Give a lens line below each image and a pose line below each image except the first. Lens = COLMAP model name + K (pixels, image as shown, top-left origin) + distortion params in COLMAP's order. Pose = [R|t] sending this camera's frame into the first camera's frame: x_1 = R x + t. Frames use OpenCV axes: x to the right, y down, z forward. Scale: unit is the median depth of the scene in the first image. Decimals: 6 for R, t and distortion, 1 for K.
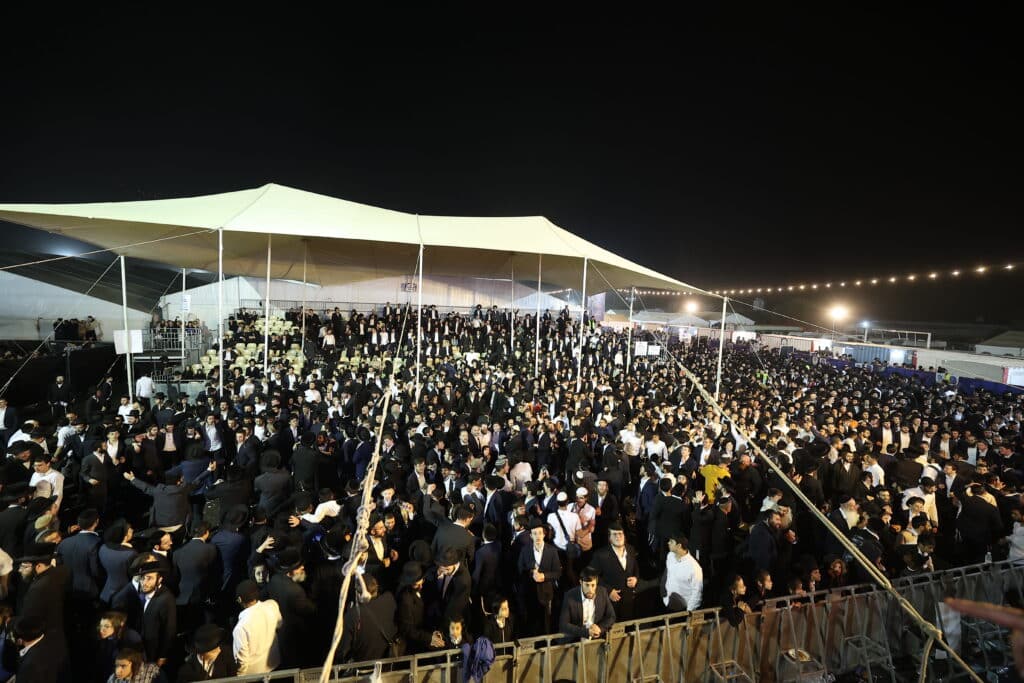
lens RADIAL K [[435.8, 0, 511.3], [0, 435.8, 344.2], [0, 0, 1]] dist [-0.032972, 0.009770]
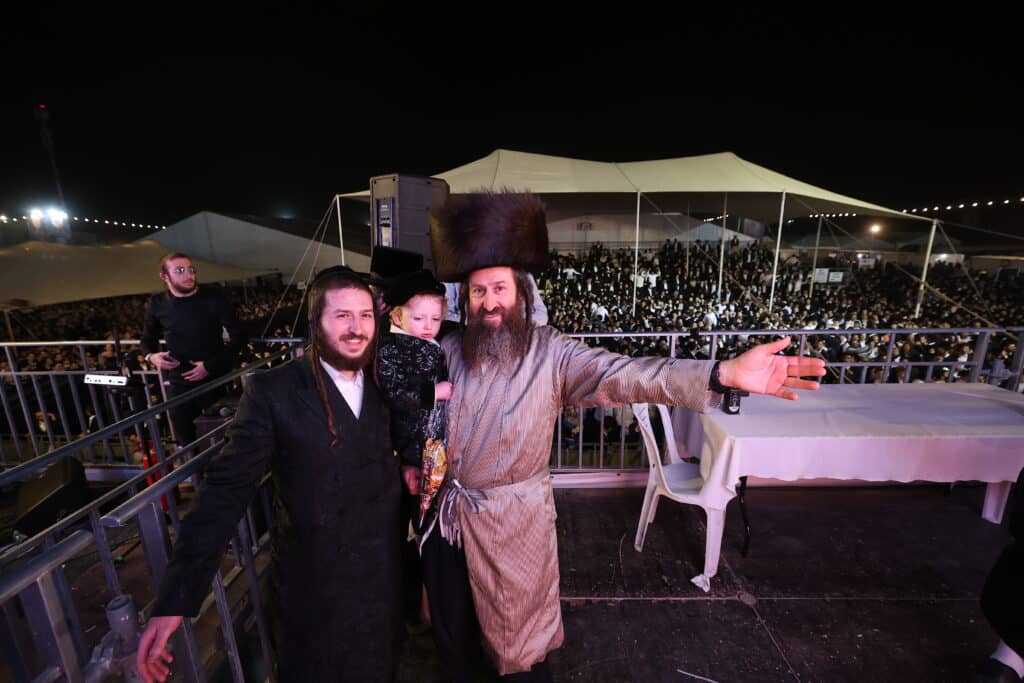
lens RADIAL K [[435.8, 0, 514.0], [0, 435.8, 335.5], [0, 0, 1]] dist [-0.032972, 0.009770]
pose [[0.958608, 0.005813, -0.284669, -0.175048], [0.030446, 0.991967, 0.122780, 0.006892], [0.283096, -0.126365, 0.950731, -0.275321]]
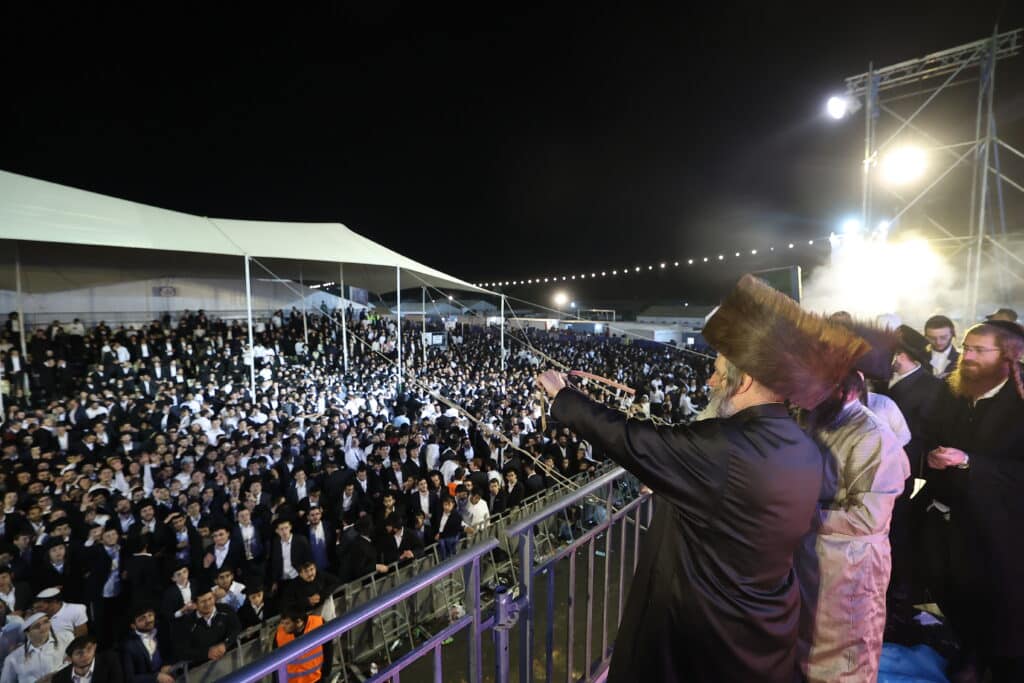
lens RADIAL K [[435.8, 0, 510.0], [0, 435.8, 339.2], [0, 0, 1]] dist [-0.032972, 0.009770]
pose [[0.849139, -0.087528, 0.520866, -0.204757], [0.082093, 0.996060, 0.033550, -0.019125], [-0.521750, 0.014271, 0.852979, -0.154697]]
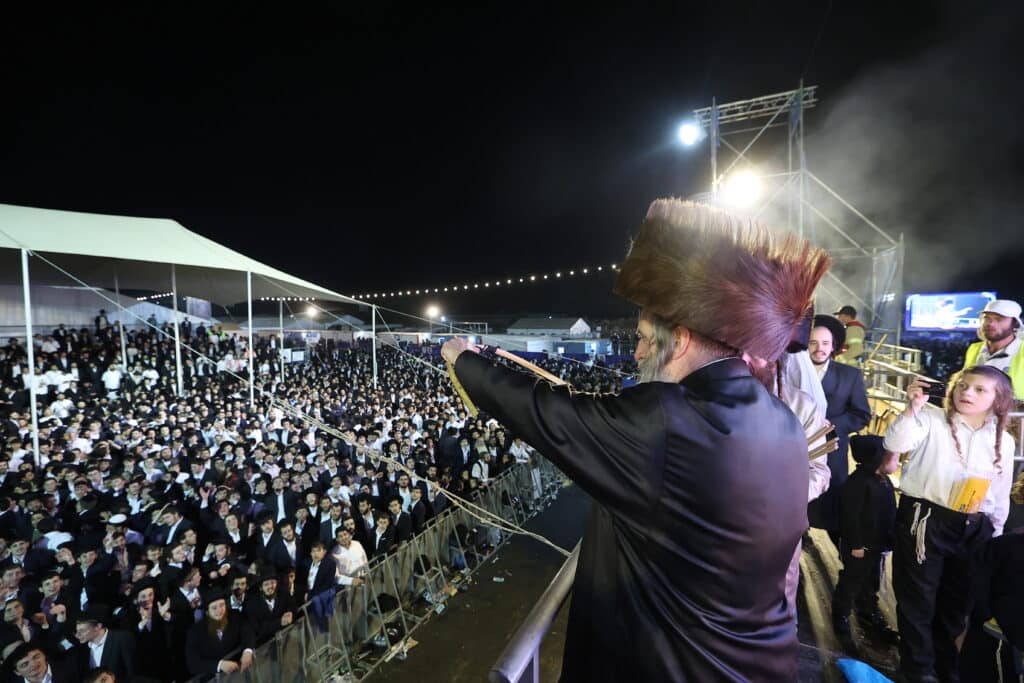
lens RADIAL K [[435.8, 0, 502.6], [0, 435.8, 337.4], [0, 0, 1]] dist [-0.032972, 0.009770]
pose [[0.669831, -0.082500, 0.737916, -0.189440], [0.098088, 0.994930, 0.022196, -0.011691], [-0.736006, 0.057513, 0.674527, -0.098819]]
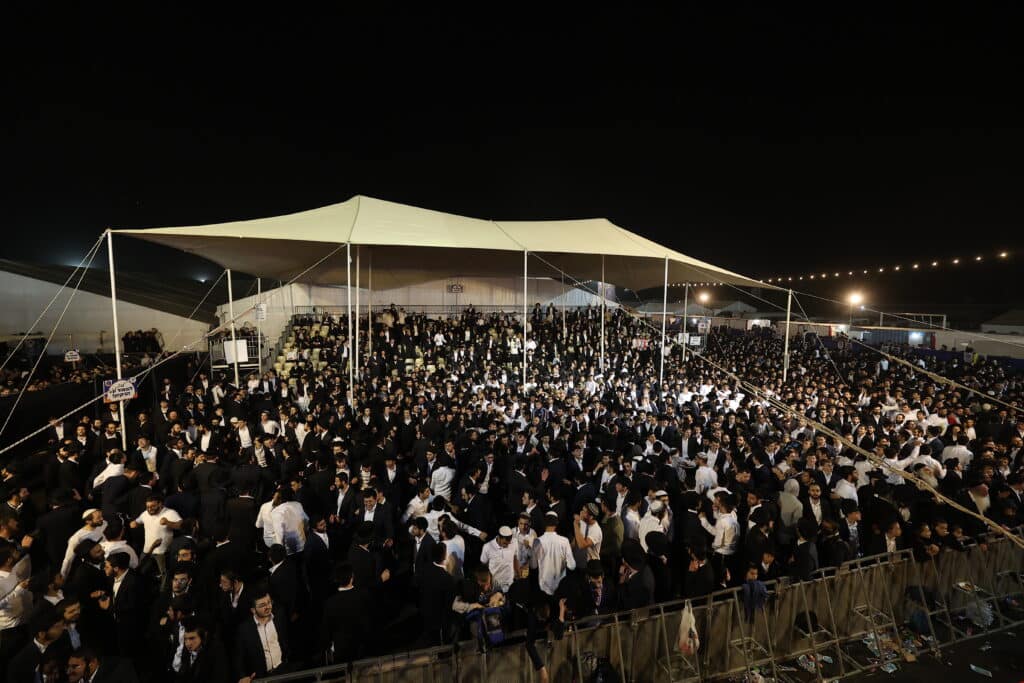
lens RADIAL K [[435.8, 0, 512.3], [0, 435.8, 344.2], [0, 0, 1]] dist [-0.032972, 0.009770]
pose [[0.999154, -0.036910, 0.018119, -0.243290], [0.036715, 0.999265, 0.010999, -0.011540], [-0.018512, -0.010324, 0.999775, -0.072422]]
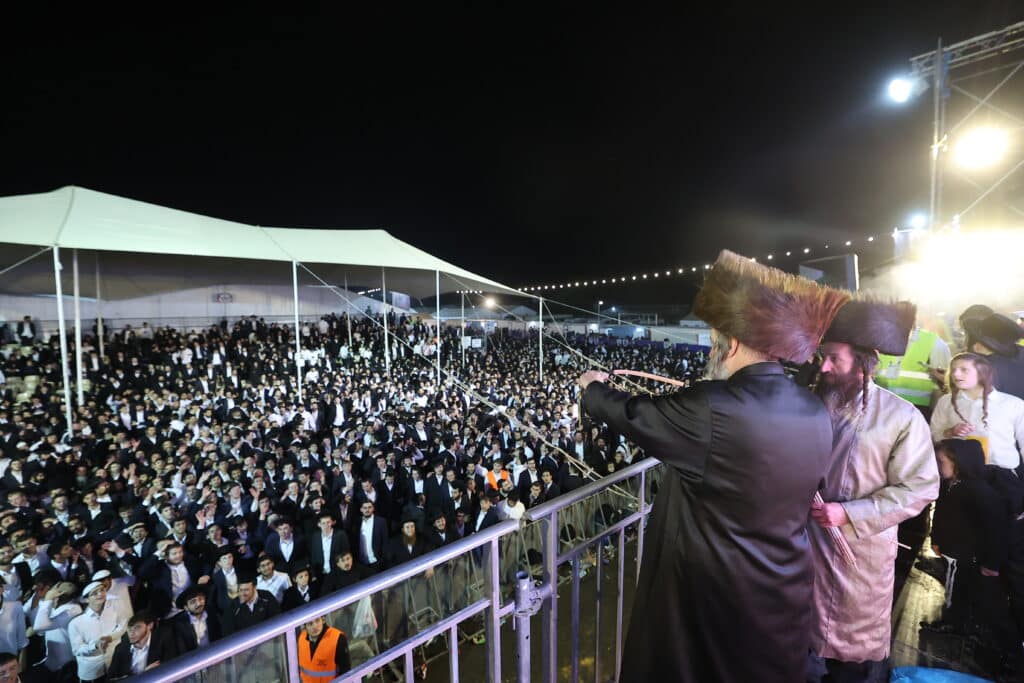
lens RADIAL K [[435.8, 0, 508.4], [0, 435.8, 338.8], [0, 0, 1]] dist [-0.032972, 0.009770]
pose [[0.894425, -0.080690, 0.439879, -0.199093], [0.084101, 0.996388, 0.011769, -0.009984], [-0.439239, 0.026468, 0.897980, -0.152083]]
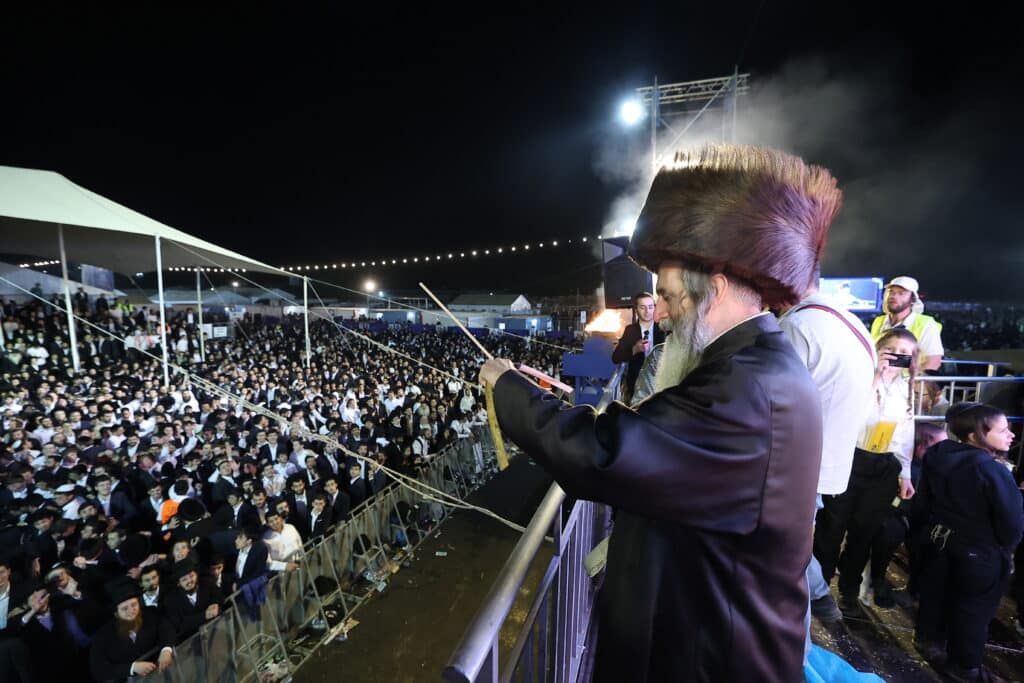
lens RADIAL K [[435.8, 0, 507.6], [0, 435.8, 340.0], [0, 0, 1]] dist [-0.032972, 0.009770]
pose [[0.555532, -0.126662, 0.821791, -0.183645], [0.085721, 0.991788, 0.094916, -0.008046], [-0.827065, 0.017716, 0.561827, -0.090573]]
